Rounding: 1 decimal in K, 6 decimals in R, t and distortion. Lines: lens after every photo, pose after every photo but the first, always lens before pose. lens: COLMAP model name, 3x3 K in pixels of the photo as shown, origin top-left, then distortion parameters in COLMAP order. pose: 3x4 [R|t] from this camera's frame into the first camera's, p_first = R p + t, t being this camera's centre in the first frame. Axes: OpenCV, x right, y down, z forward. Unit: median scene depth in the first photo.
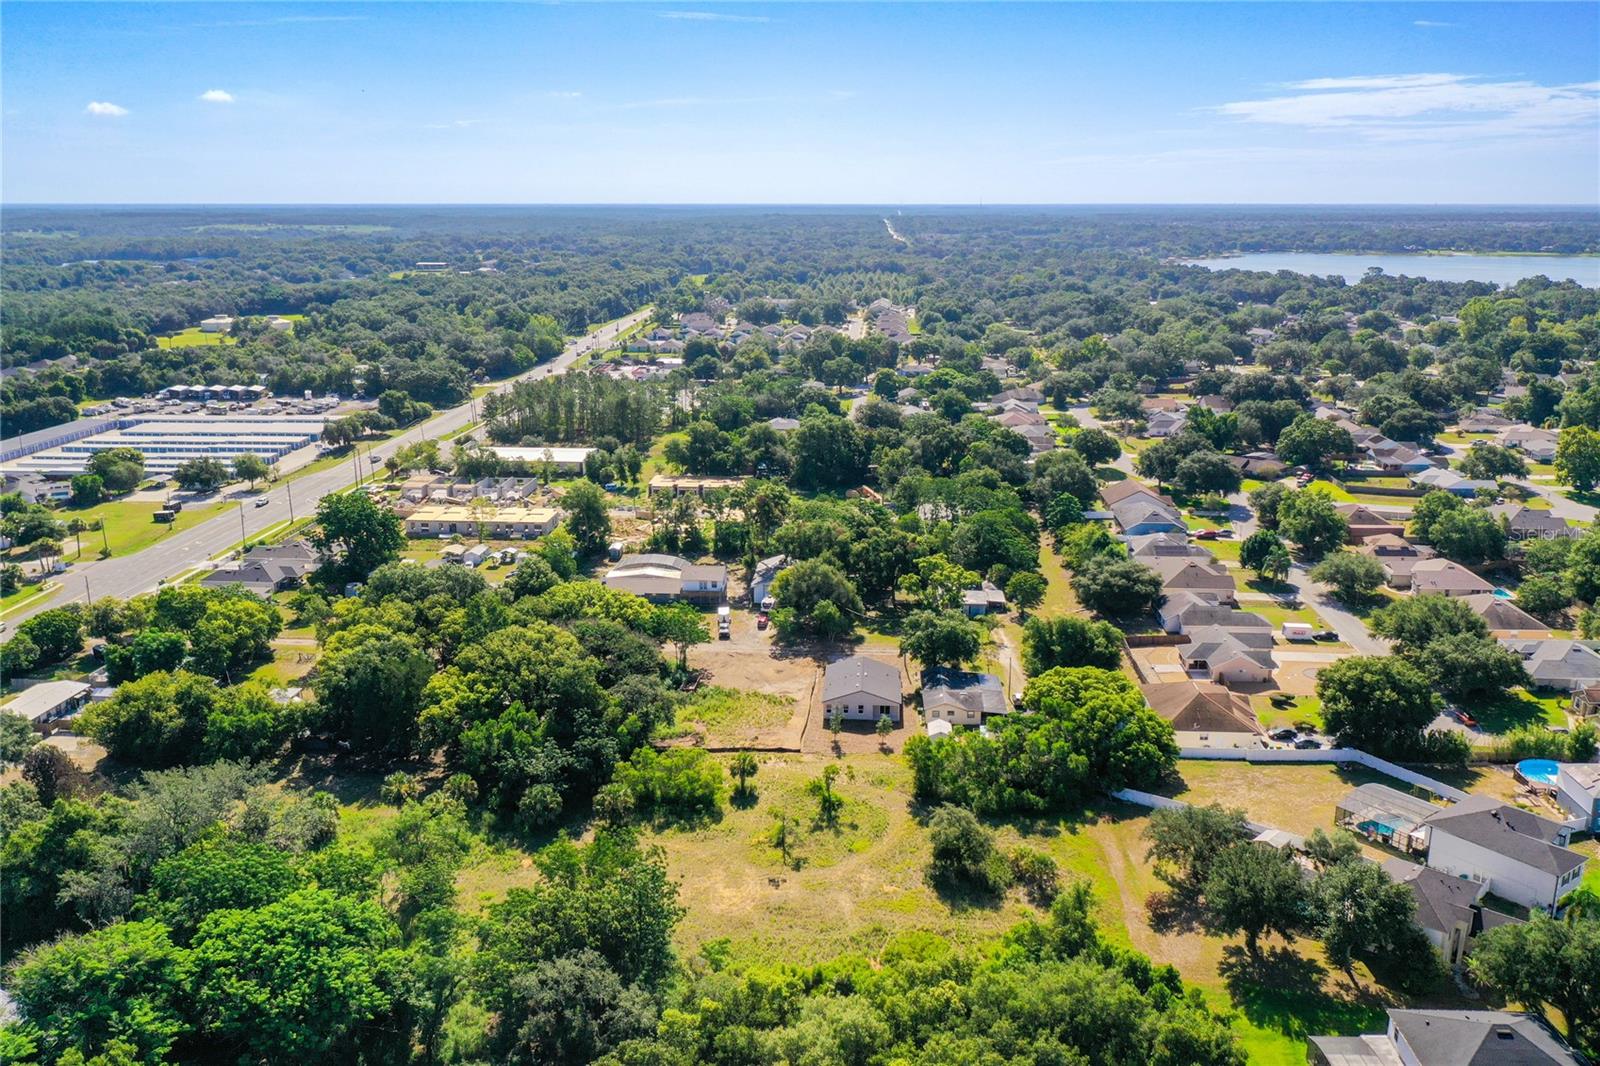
lens RADIAL K [[1269.6, 0, 800.0], [0, 1269.6, 533.0], [0, 0, 1]] dist [-0.013288, -0.000923]
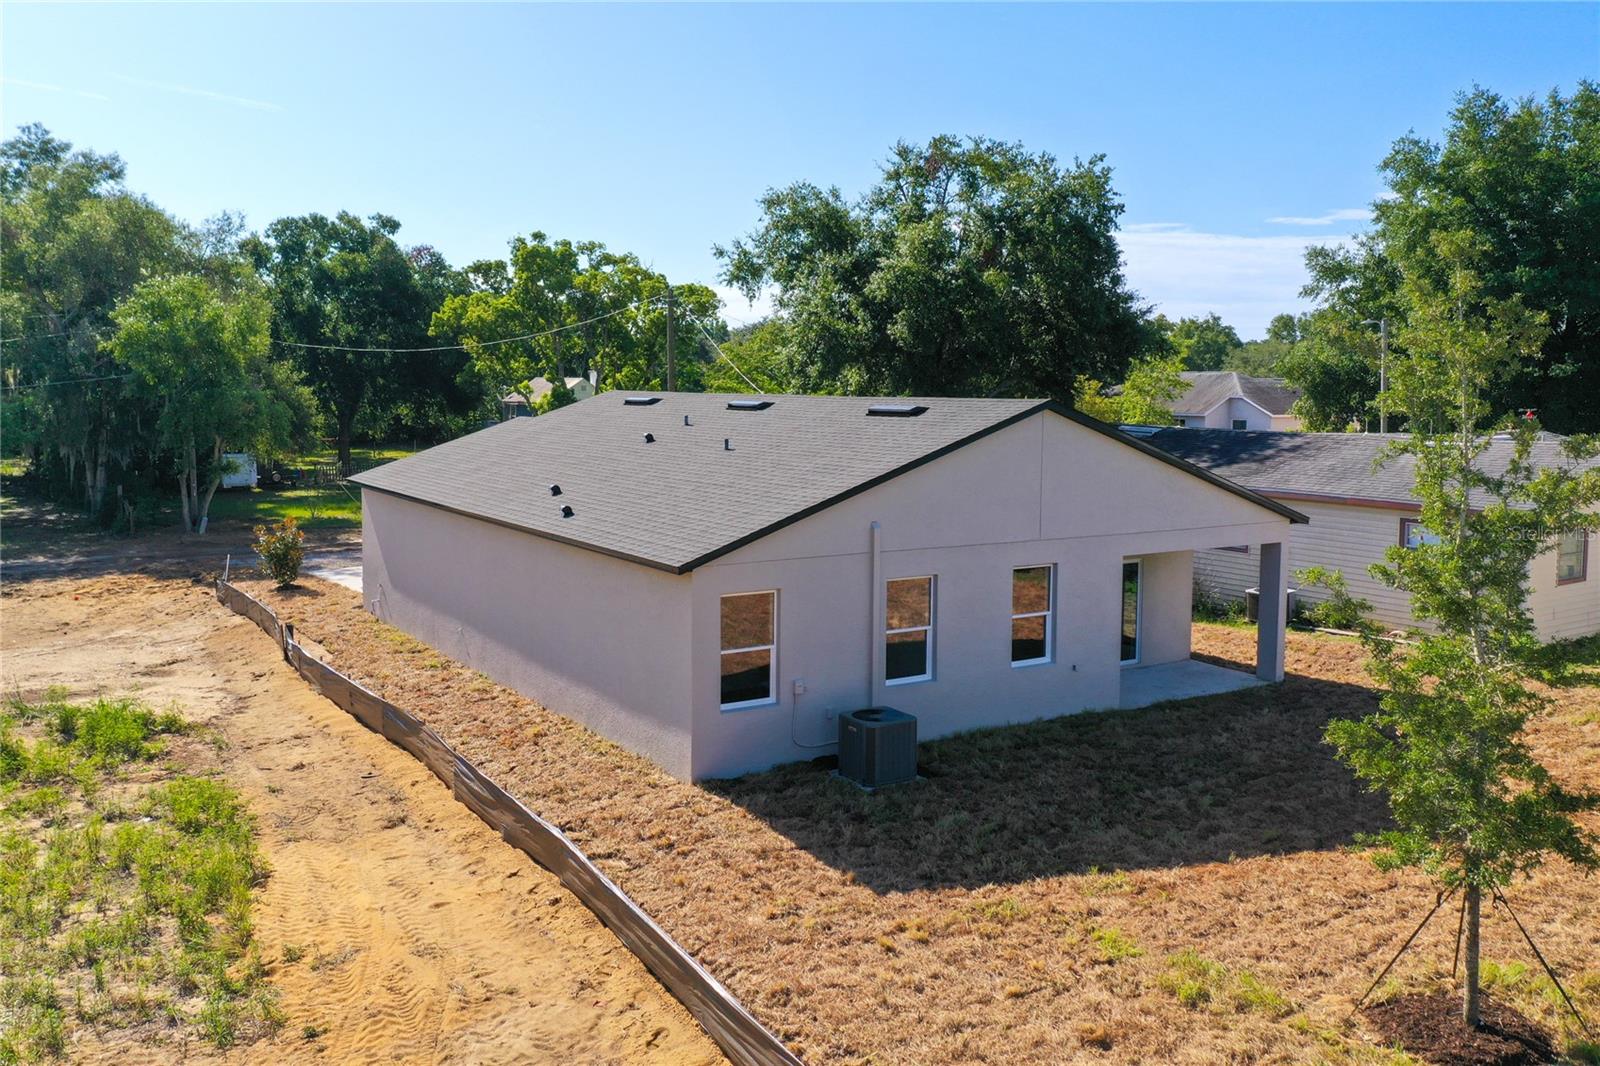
lens RADIAL K [[1300.1, 0, 800.0], [0, 1300.1, 533.0], [0, 0, 1]] dist [0.006047, 0.002002]
pose [[0.802456, -0.057229, 0.593960, -0.026415], [0.139308, 0.985852, -0.093220, 0.148850], [-0.580222, 0.157549, 0.799075, 0.993619]]
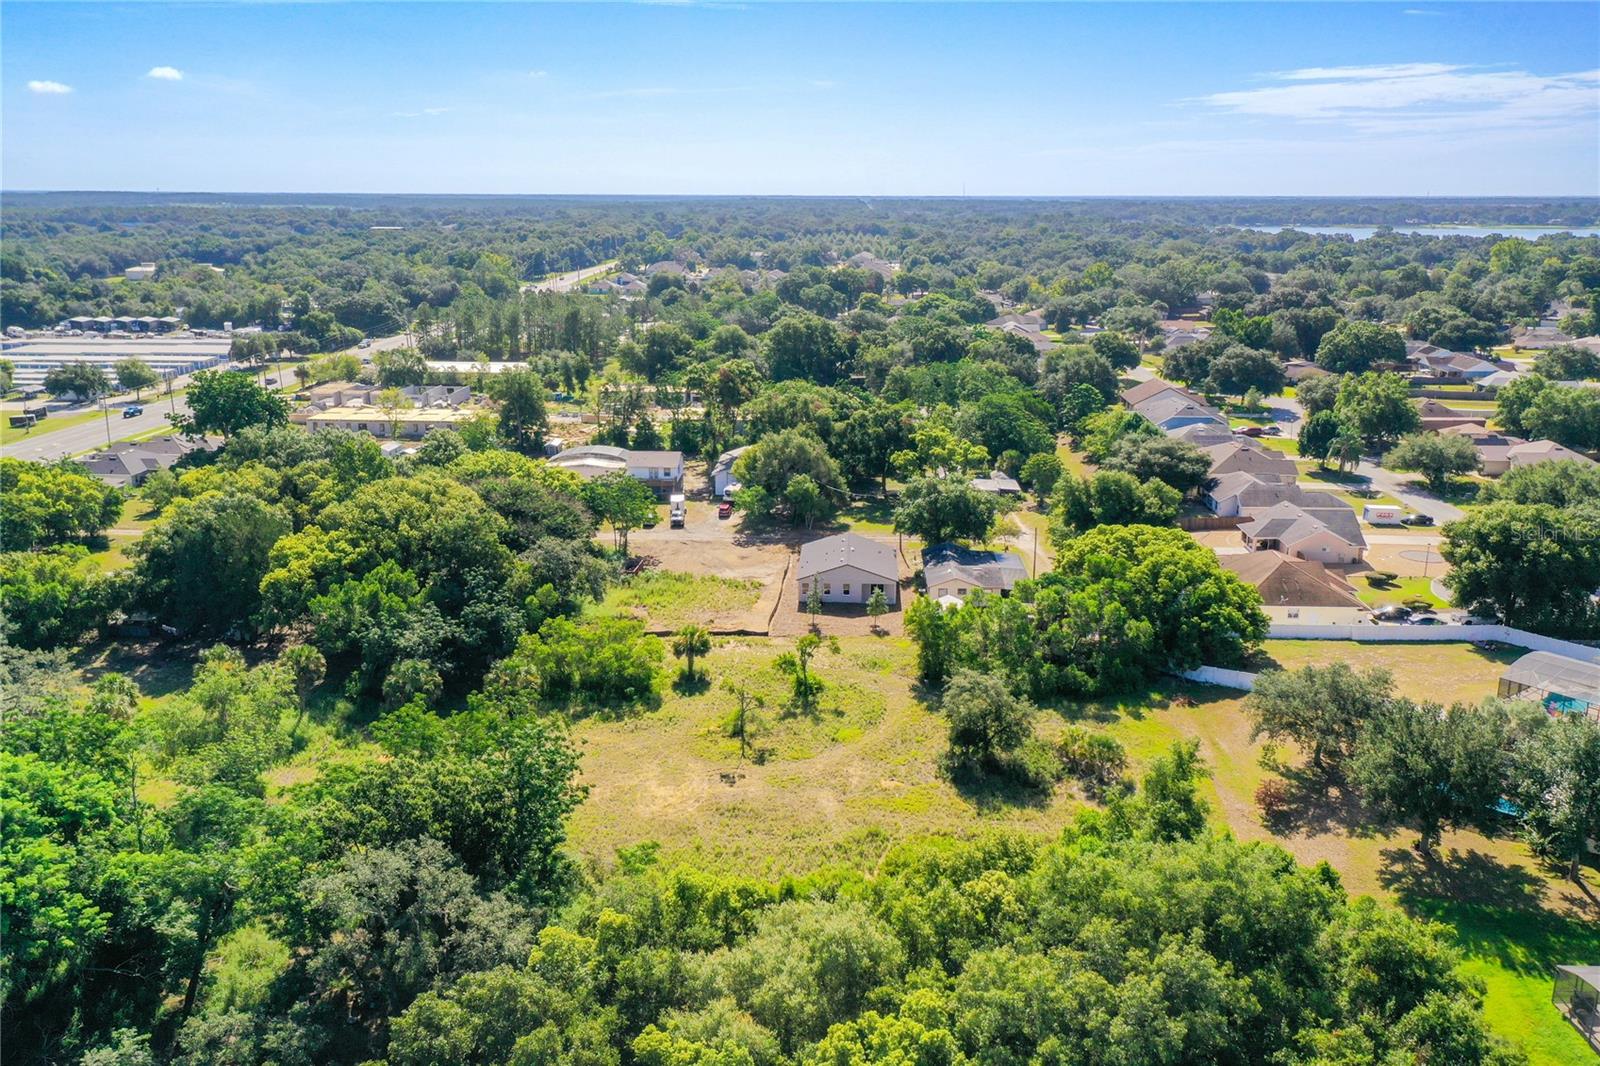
lens RADIAL K [[1300.1, 0, 800.0], [0, 1300.1, 533.0], [0, 0, 1]] dist [0.006047, 0.002002]
pose [[0.999861, -0.000559, 0.016686, 0.006550], [0.000515, 0.999996, 0.002644, 0.109023], [-0.016688, -0.002635, 0.999857, 0.214708]]
